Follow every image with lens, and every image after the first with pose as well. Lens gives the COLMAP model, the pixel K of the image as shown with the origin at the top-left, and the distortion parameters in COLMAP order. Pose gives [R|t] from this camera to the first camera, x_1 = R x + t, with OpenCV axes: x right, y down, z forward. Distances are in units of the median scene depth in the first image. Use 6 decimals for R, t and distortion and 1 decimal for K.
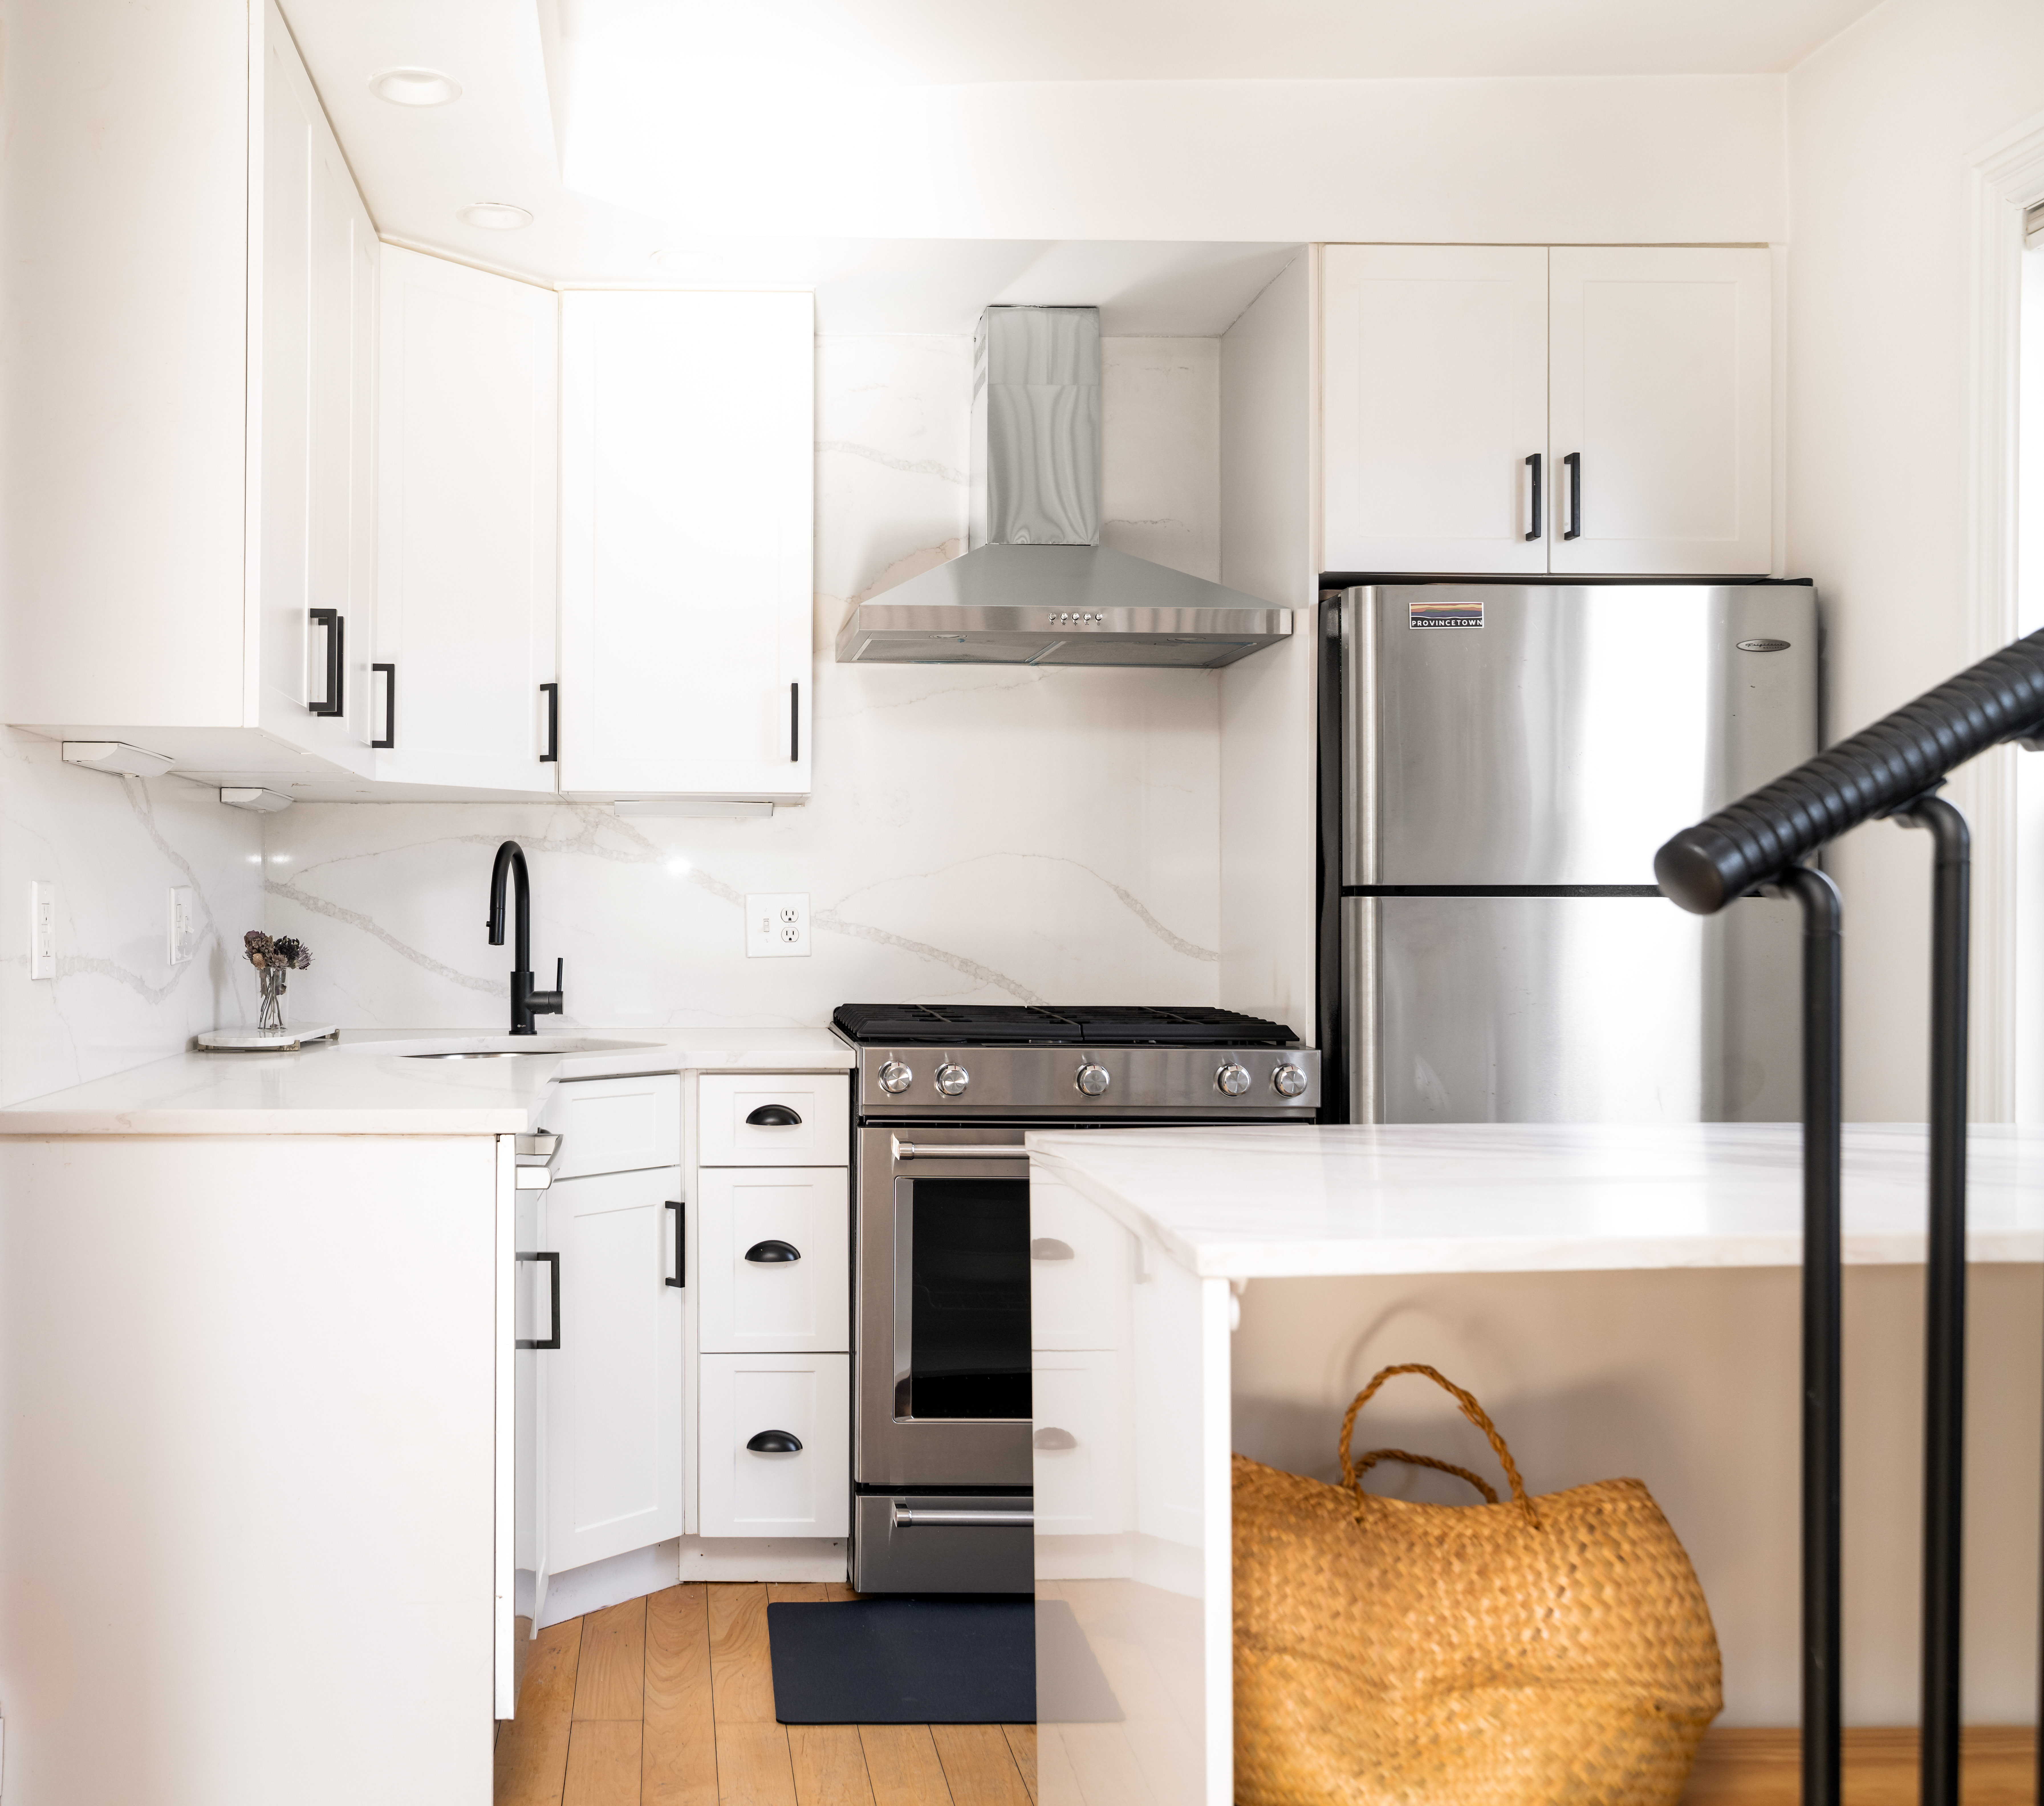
lens RADIAL K [[1954.4, 0, 877.2], [0, 1954.4, 913.8], [0, 0, 1]] dist [-0.008727, 0.027598]
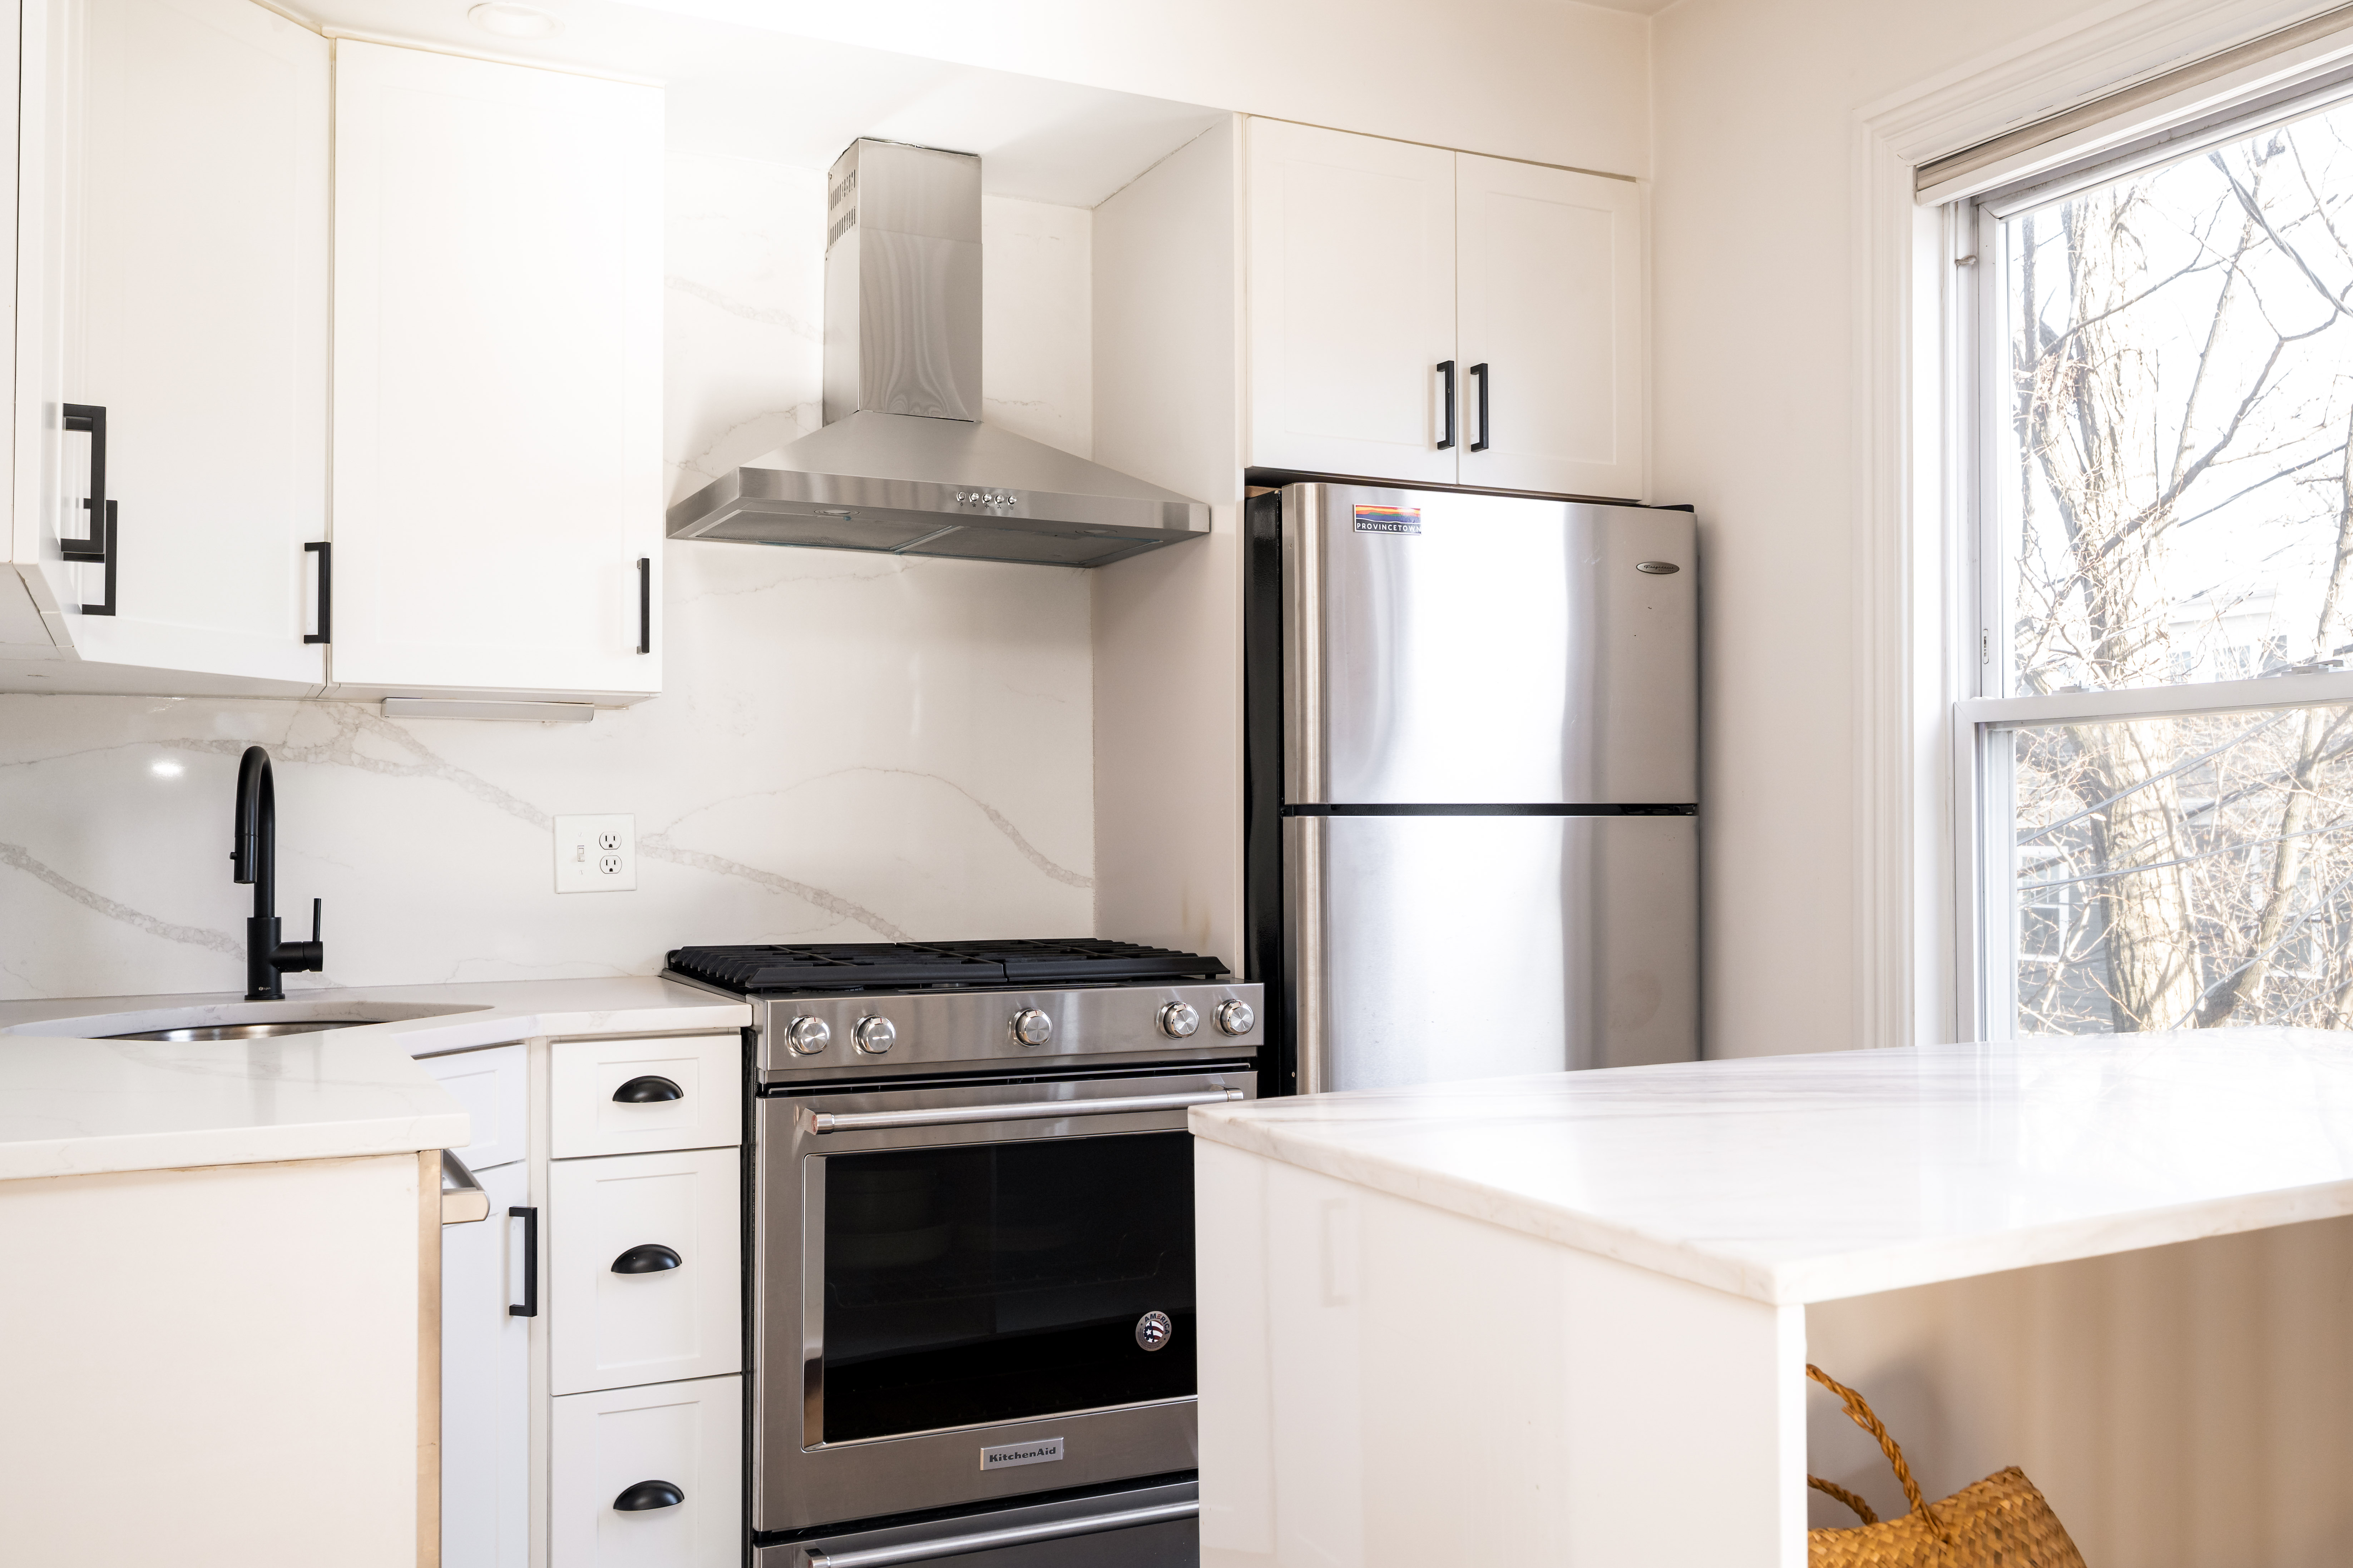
lens RADIAL K [[1901.5, 0, 1173.0], [0, 1901.5, 806.6], [0, 0, 1]] dist [-0.001637, 0.003143]
pose [[0.916522, -0.000498, 0.399983, -0.166861], [0.006519, 0.999885, -0.013694, -0.001432], [-0.399930, 0.015159, 0.916420, 0.190456]]
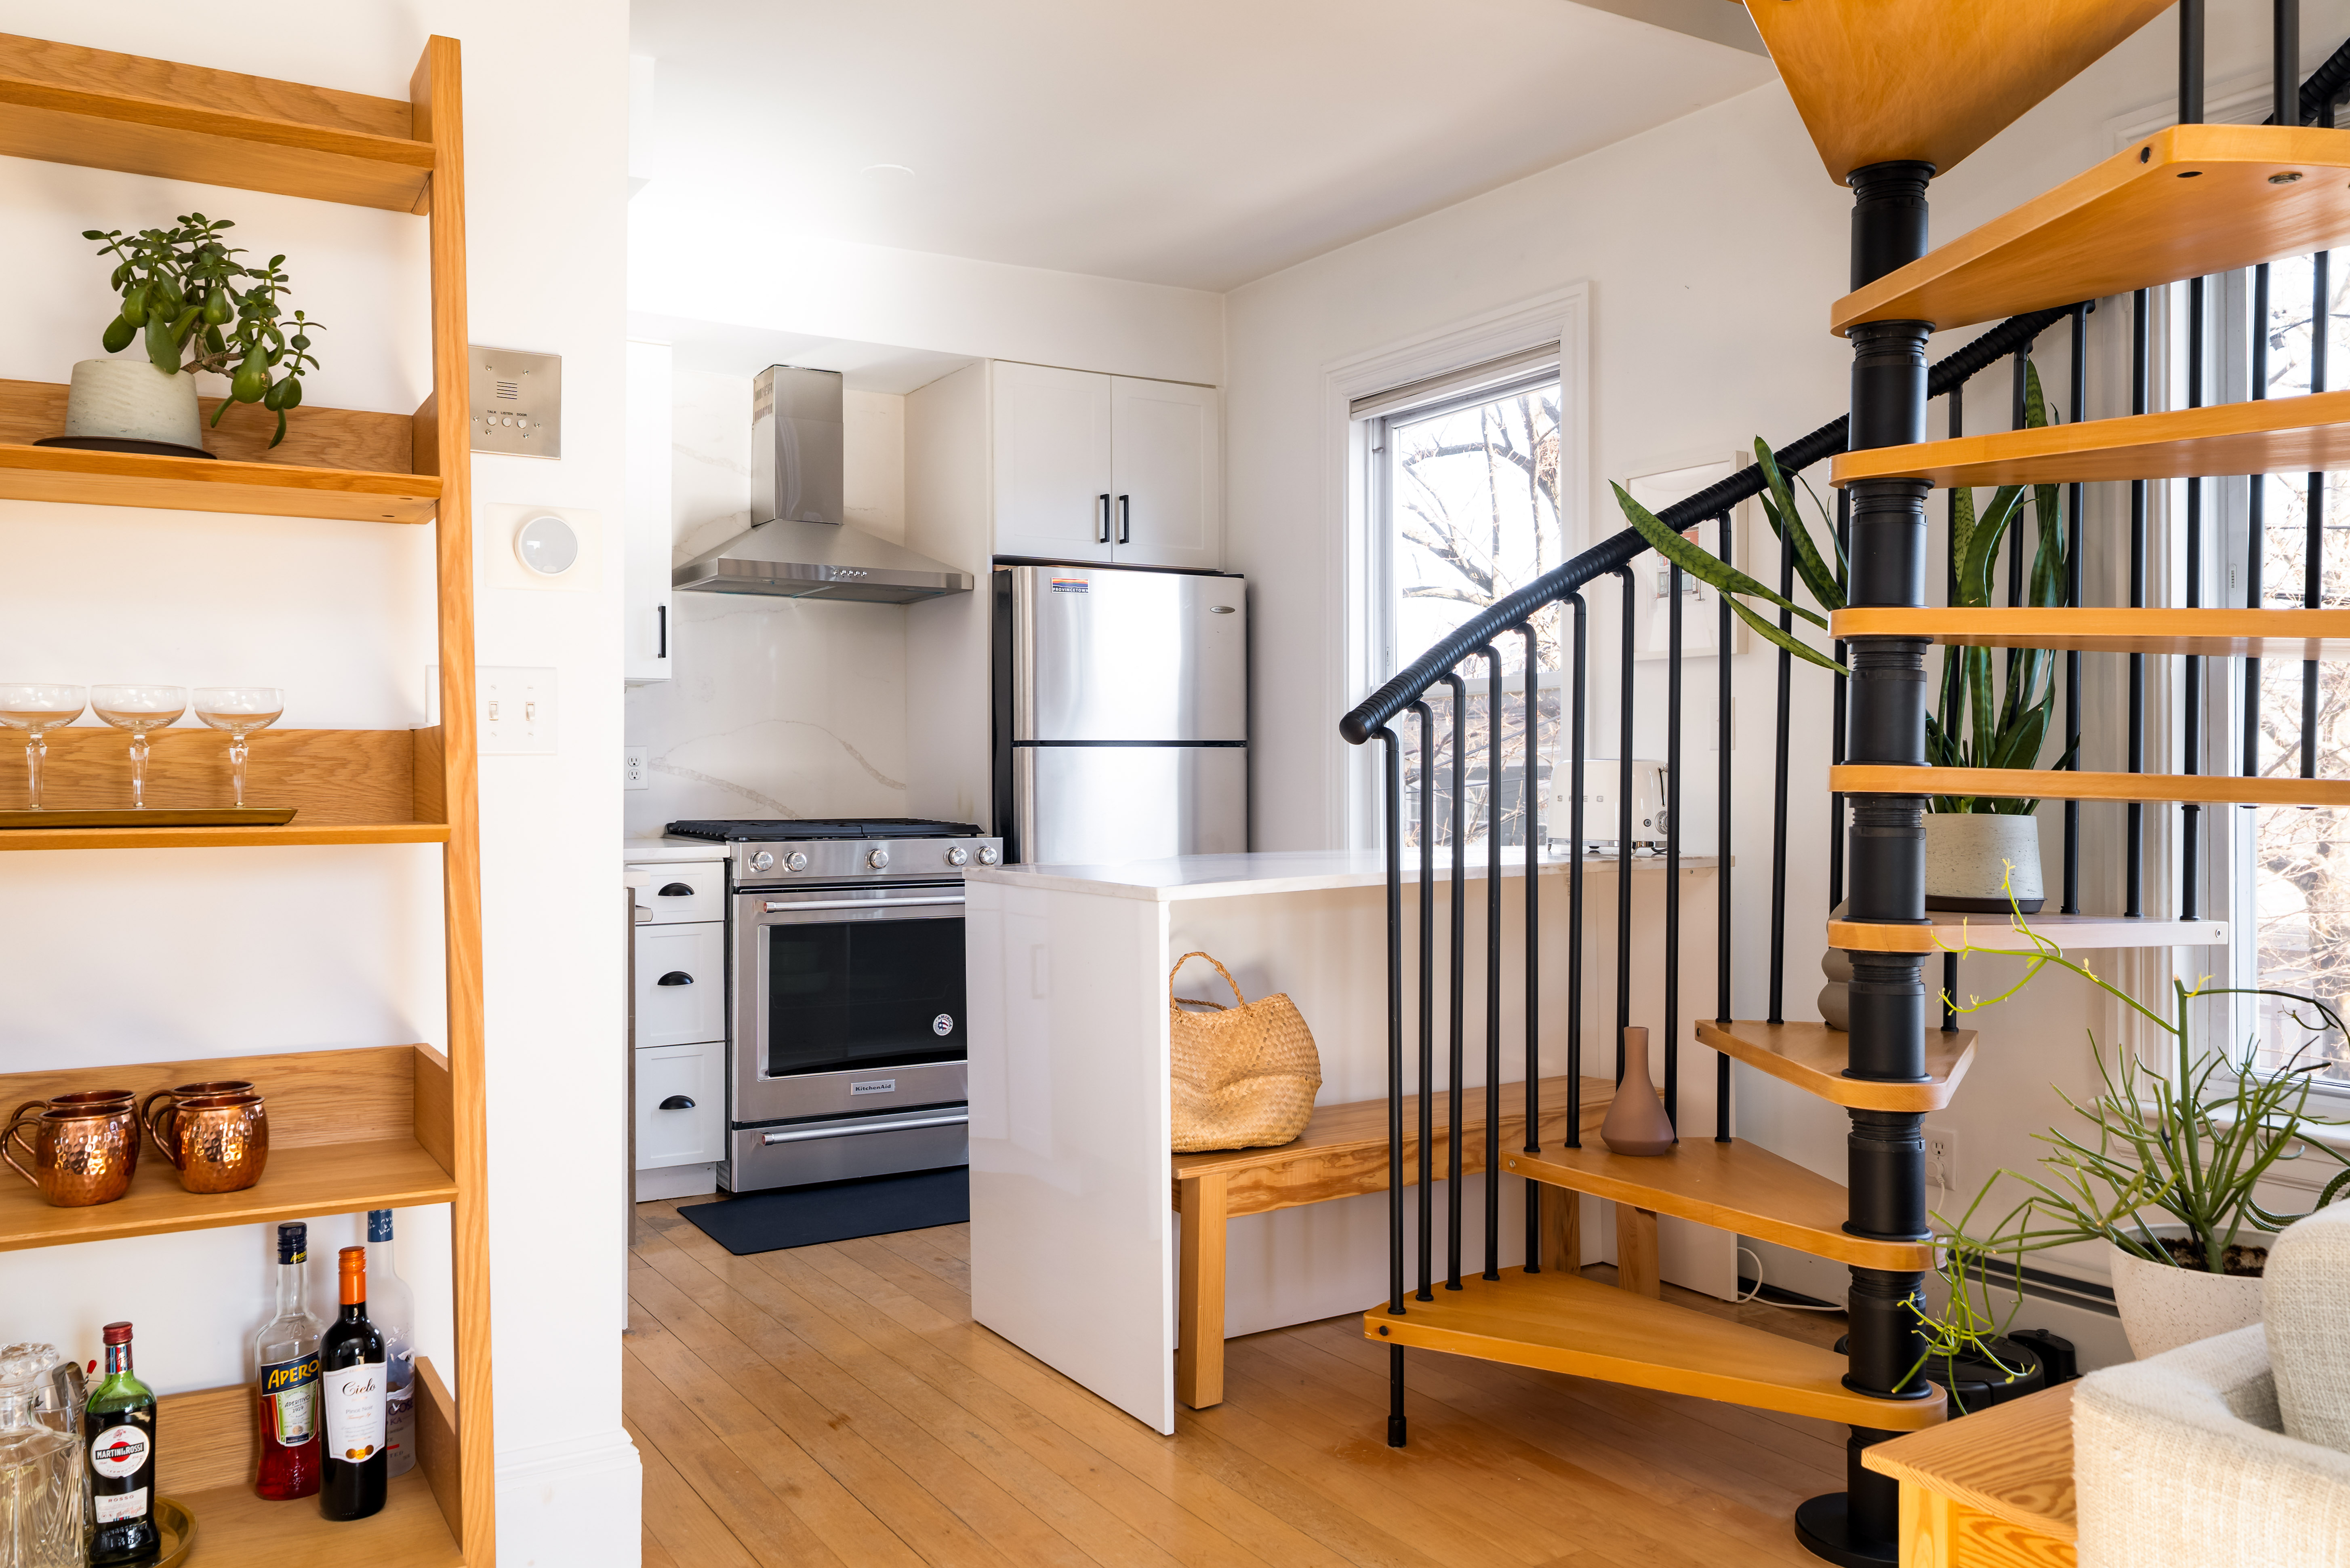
lens RADIAL K [[1806.4, 0, 1138.5], [0, 1806.4, 768.7], [0, 0, 1]] dist [0.002134, 0.004307]
pose [[0.867804, -0.005567, 0.496875, -0.440170], [0.008724, 0.999954, -0.004032, 0.017048], [-0.496829, 0.007834, 0.867813, -0.412187]]
